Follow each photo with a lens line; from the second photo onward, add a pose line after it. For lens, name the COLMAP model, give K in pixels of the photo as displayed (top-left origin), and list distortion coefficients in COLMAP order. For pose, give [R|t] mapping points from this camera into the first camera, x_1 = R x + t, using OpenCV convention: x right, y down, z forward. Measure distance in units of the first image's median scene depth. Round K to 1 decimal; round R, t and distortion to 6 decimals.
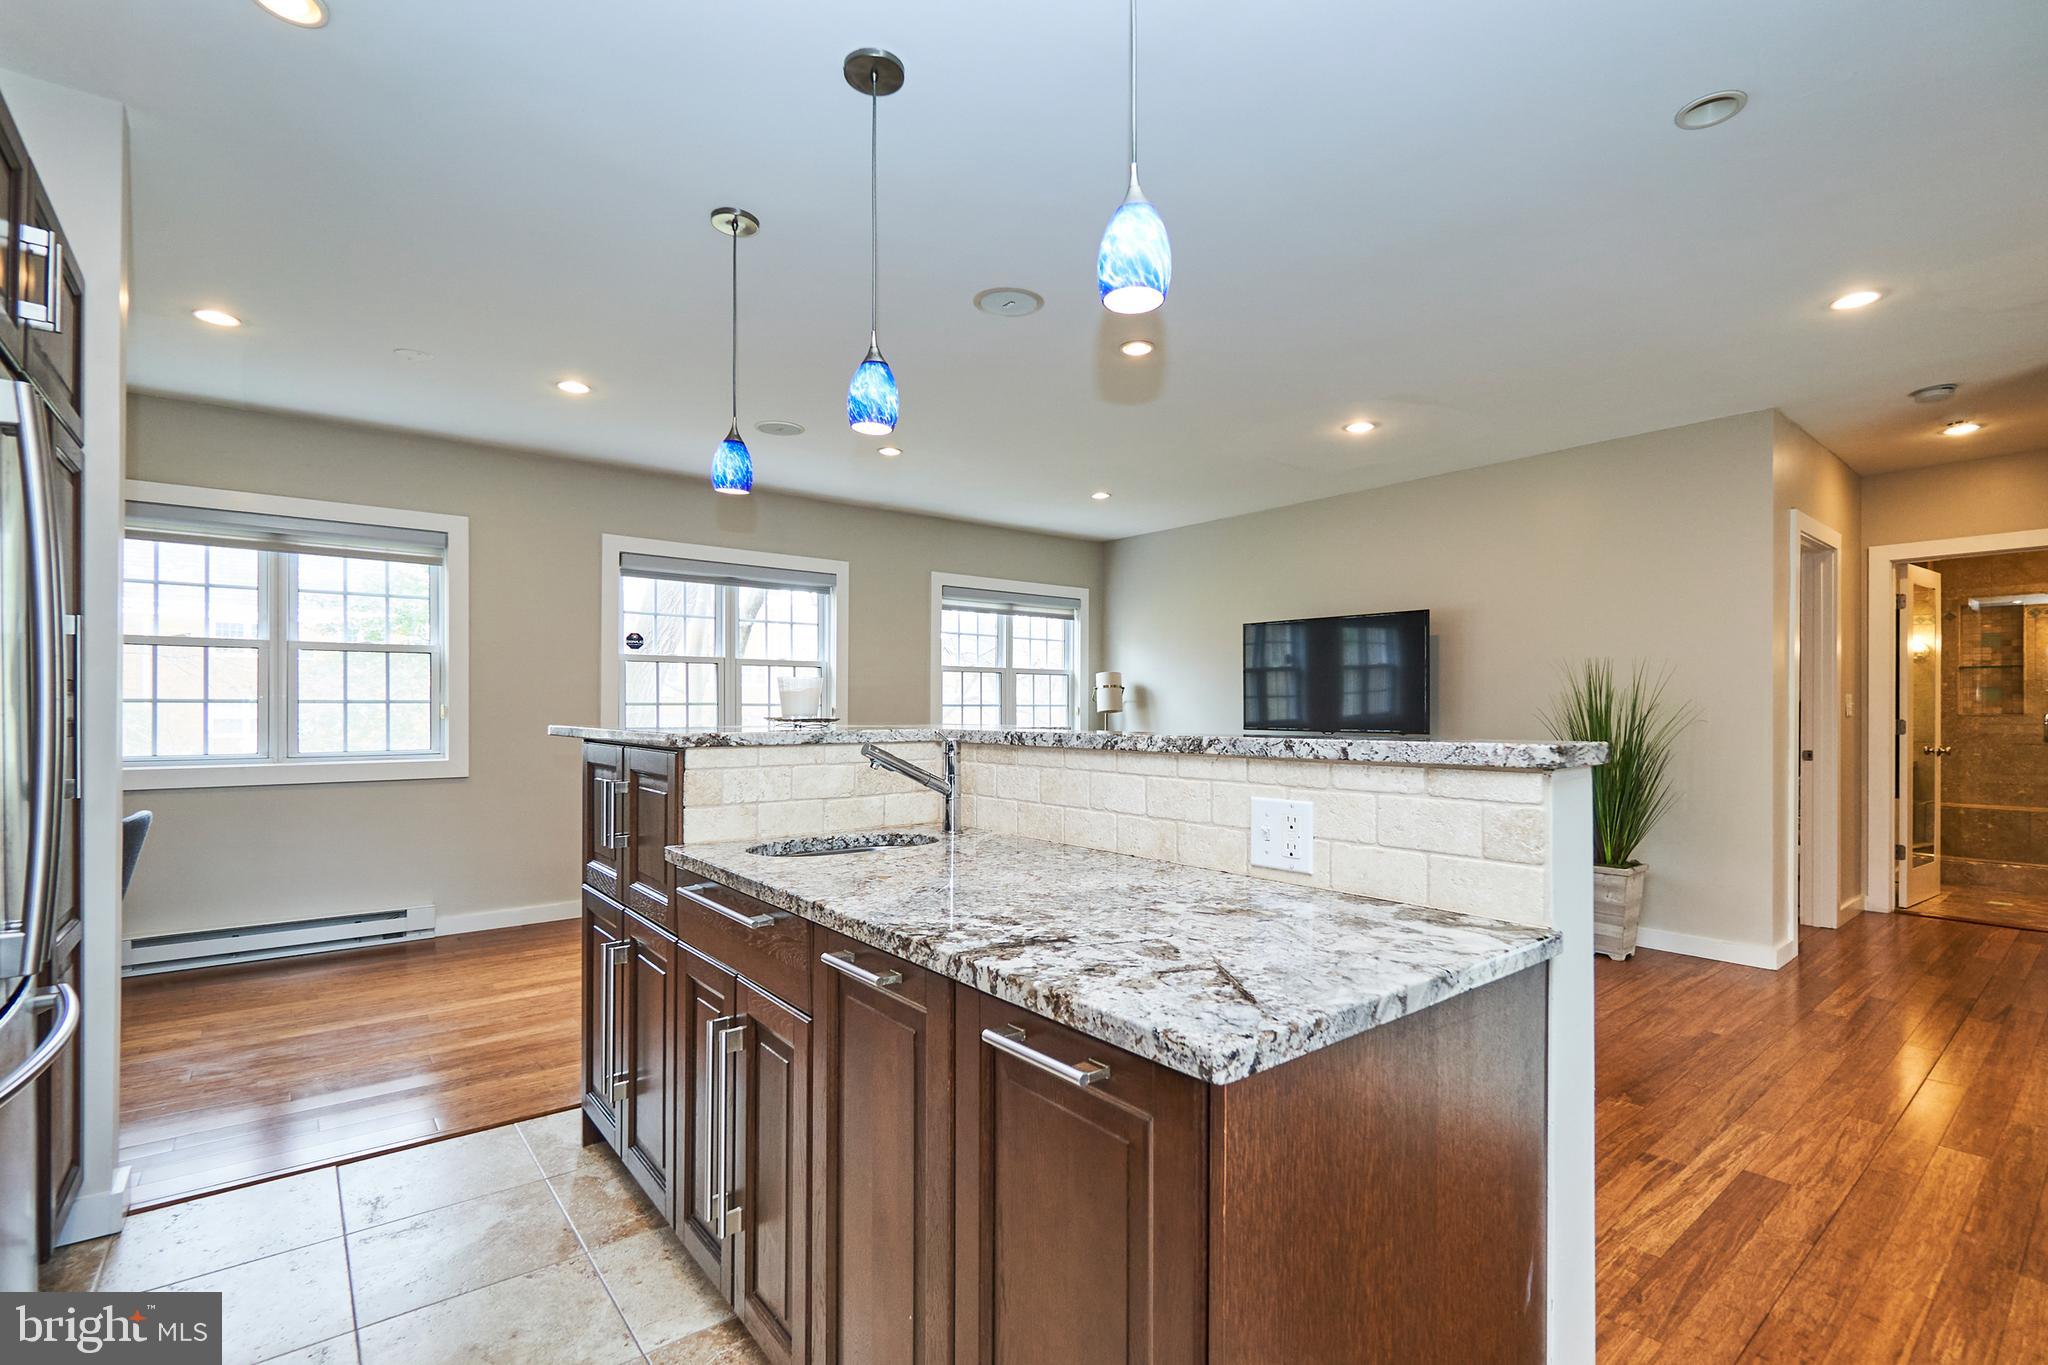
lens RADIAL K [[905.8, 0, 1029.3], [0, 905.8, 732.0], [0, 0, 1]] dist [-0.003240, -0.001610]
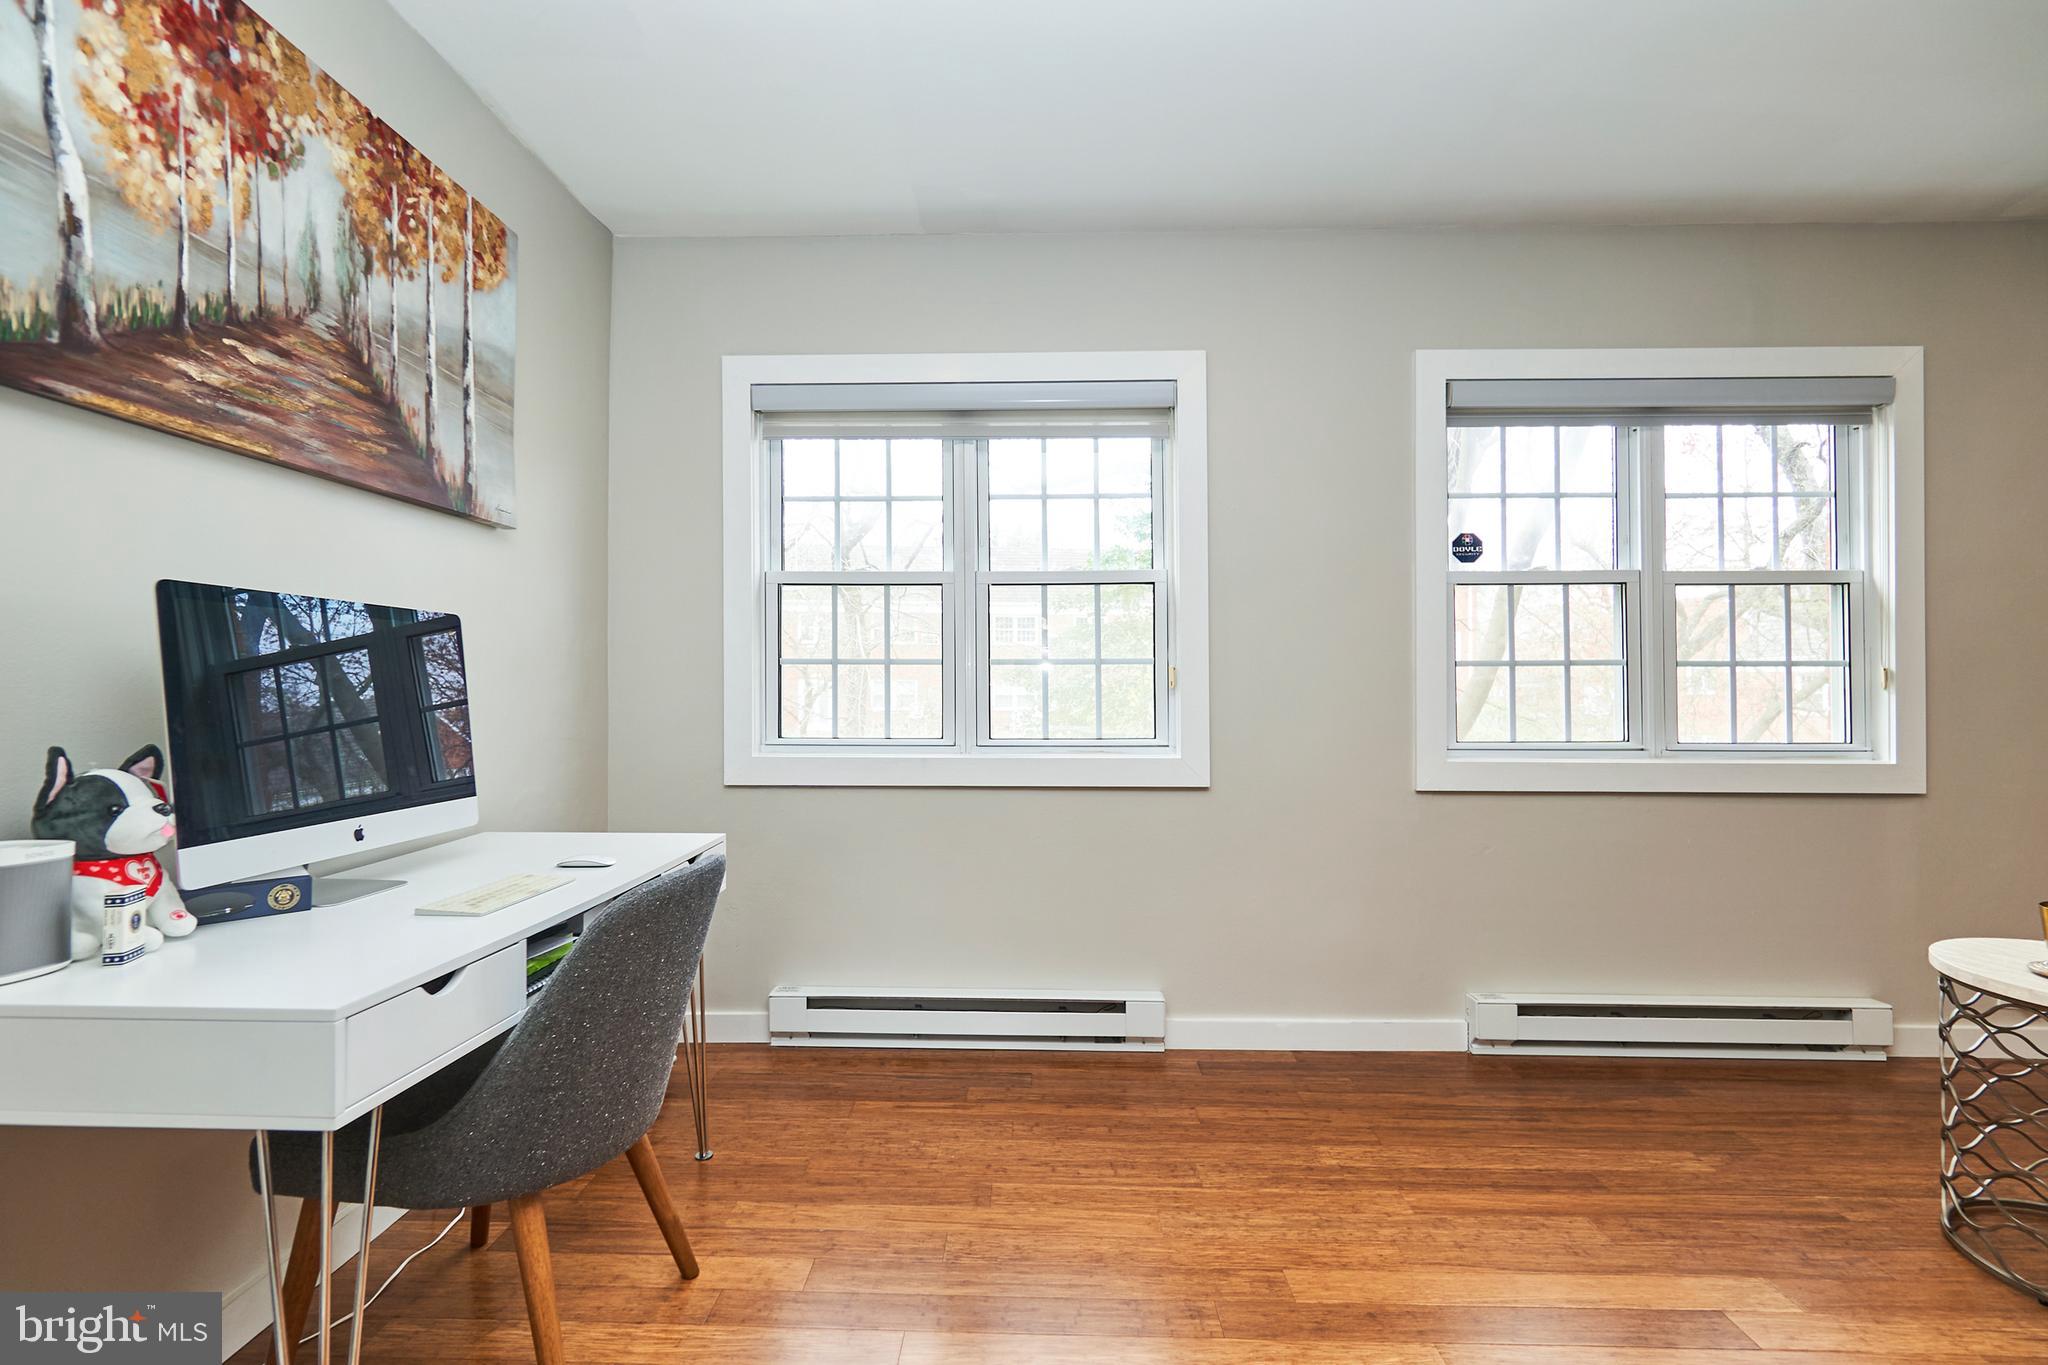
lens RADIAL K [[905.8, 0, 1011.7], [0, 905.8, 689.3], [0, 0, 1]] dist [-0.003240, -0.001610]
pose [[0.763324, 0.002463, -0.646011, -0.504782], [-0.016949, 0.999725, -0.016216, -0.000284], [0.645794, 0.023327, 0.763155, 0.701752]]
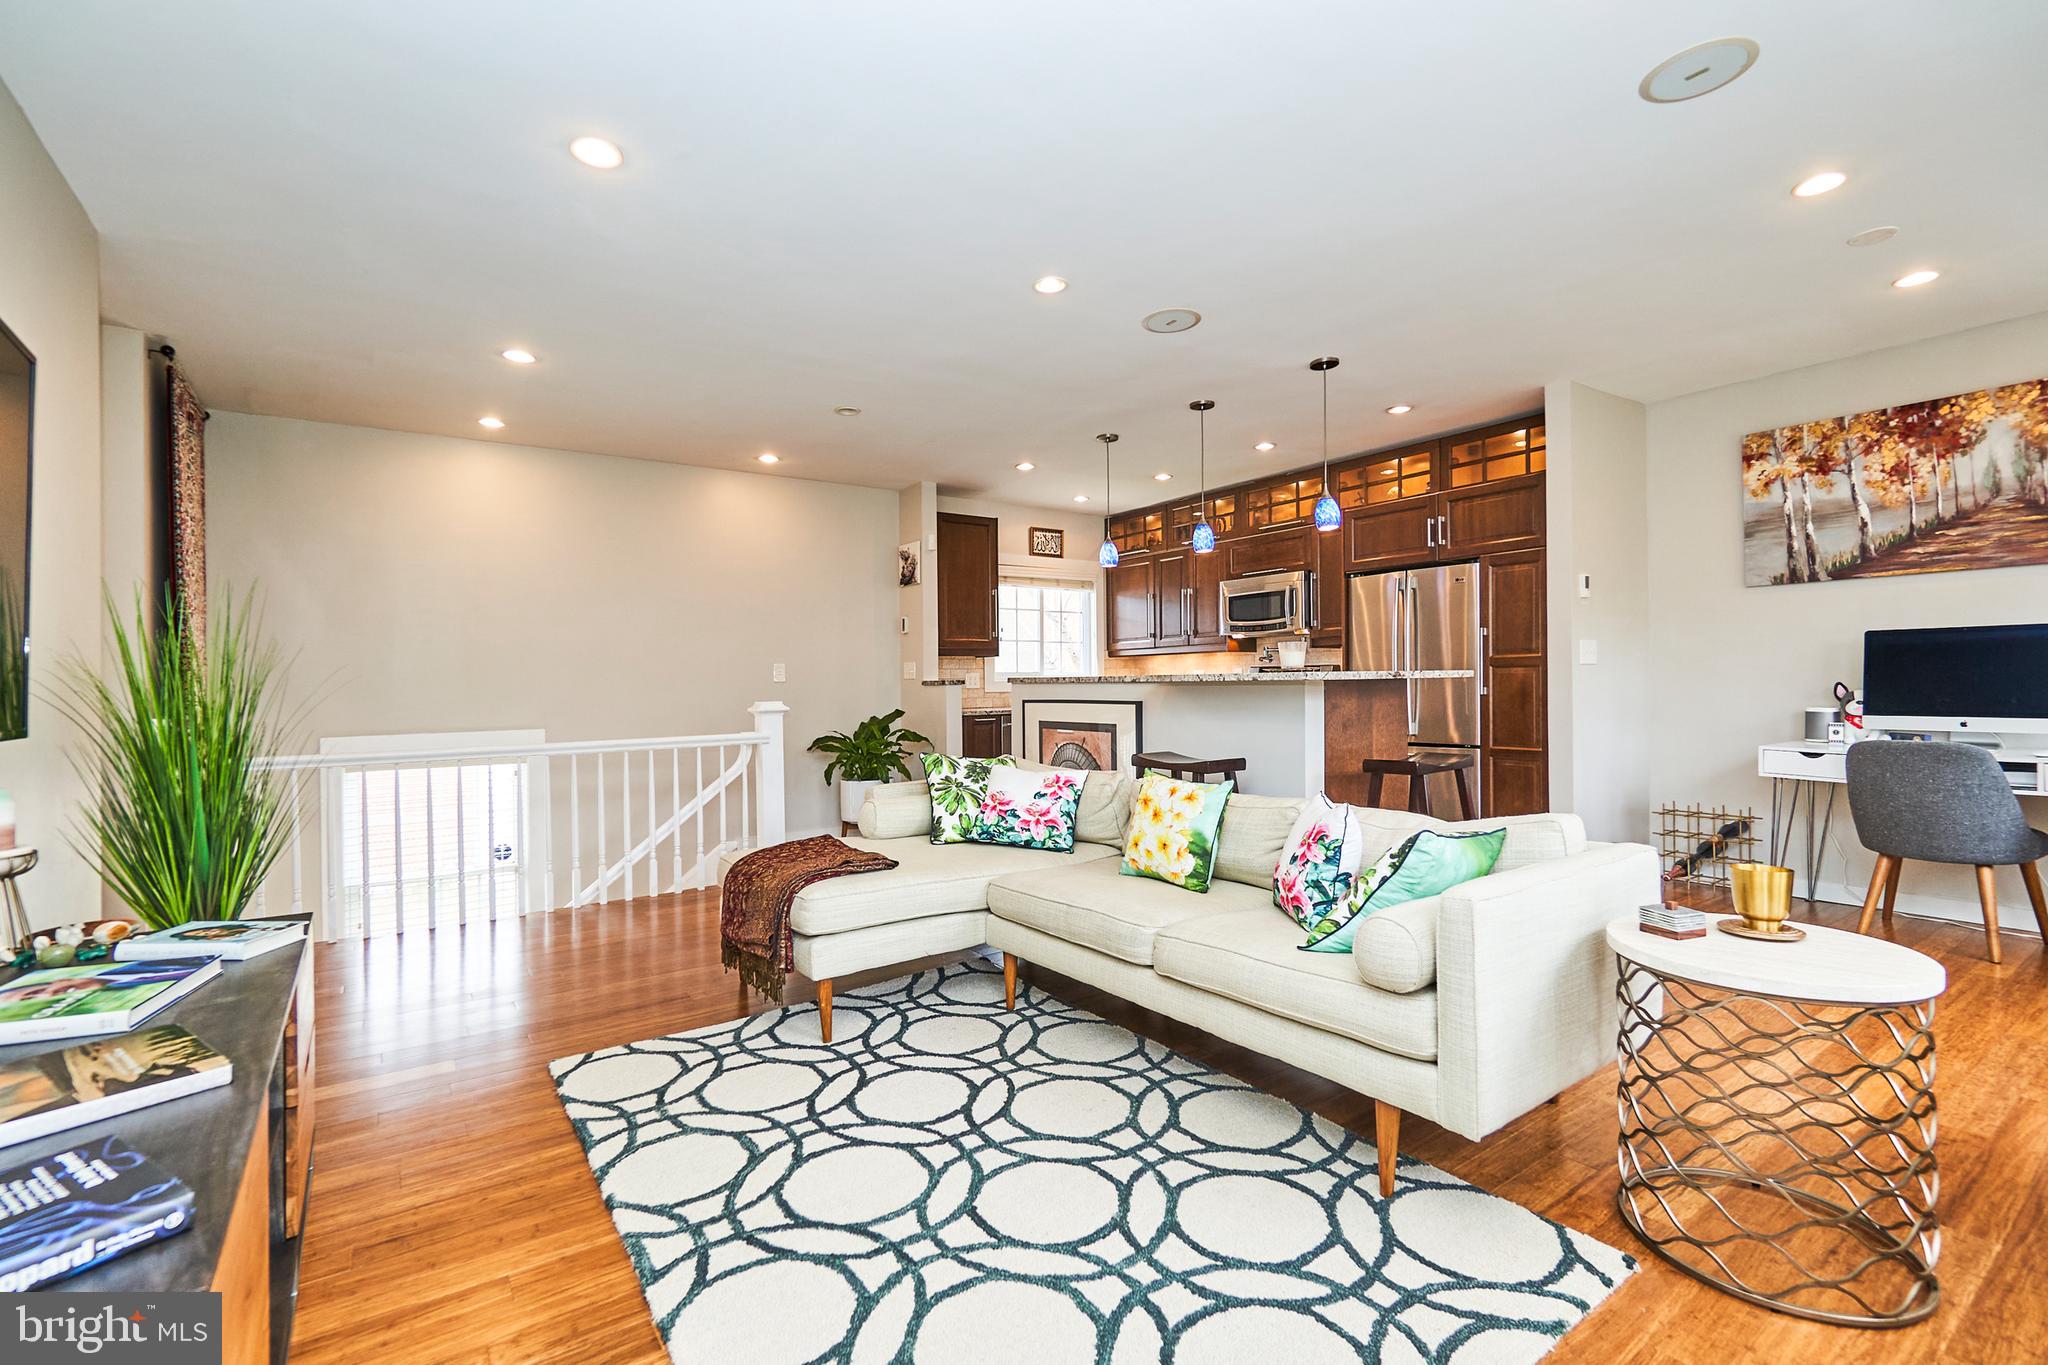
lens RADIAL K [[905.8, 0, 1033.3], [0, 905.8, 695.6], [0, 0, 1]] dist [-0.003240, -0.001610]
pose [[-0.998741, 0.019277, 0.046314, 0.098222], [0.021057, 0.999046, 0.038263, -0.033384], [-0.045532, 0.039190, -0.998194, 2.165753]]
